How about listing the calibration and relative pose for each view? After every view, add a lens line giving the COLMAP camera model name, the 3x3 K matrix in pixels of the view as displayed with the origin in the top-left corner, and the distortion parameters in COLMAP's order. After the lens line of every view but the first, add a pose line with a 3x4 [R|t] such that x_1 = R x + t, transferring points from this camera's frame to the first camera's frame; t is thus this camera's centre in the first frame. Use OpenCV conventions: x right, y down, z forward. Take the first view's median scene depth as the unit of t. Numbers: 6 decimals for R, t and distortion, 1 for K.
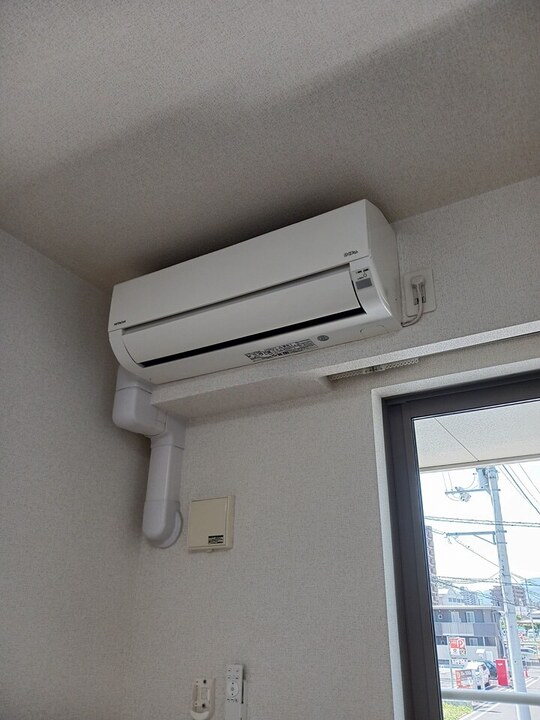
lens RADIAL K [[565.4, 0, 269.9], [0, 565.4, 376.2], [0, 0, 1]] dist [0.001930, -0.003124]
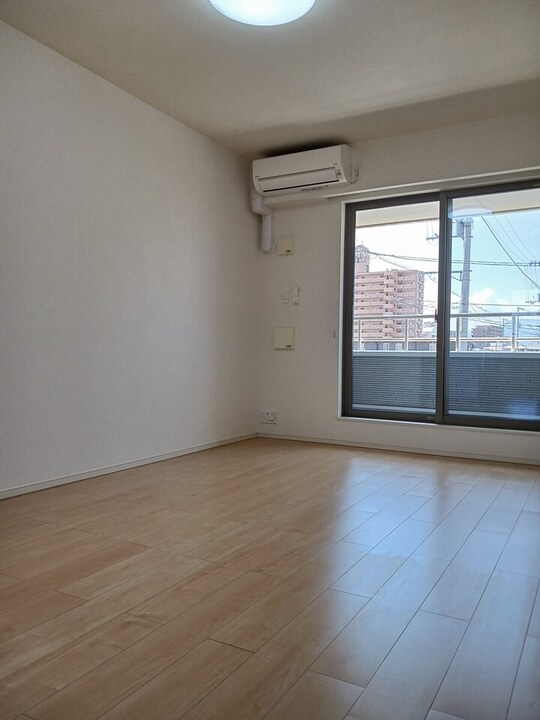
lens RADIAL K [[565.4, 0, 269.9], [0, 565.4, 376.2], [0, 0, 1]] dist [0.001930, -0.003124]
pose [[0.999998, 0.002088, -0.000352, -0.187670], [-0.001738, 0.904428, 0.426624, -0.391246], [0.001209, -0.426622, 0.904429, -1.990108]]
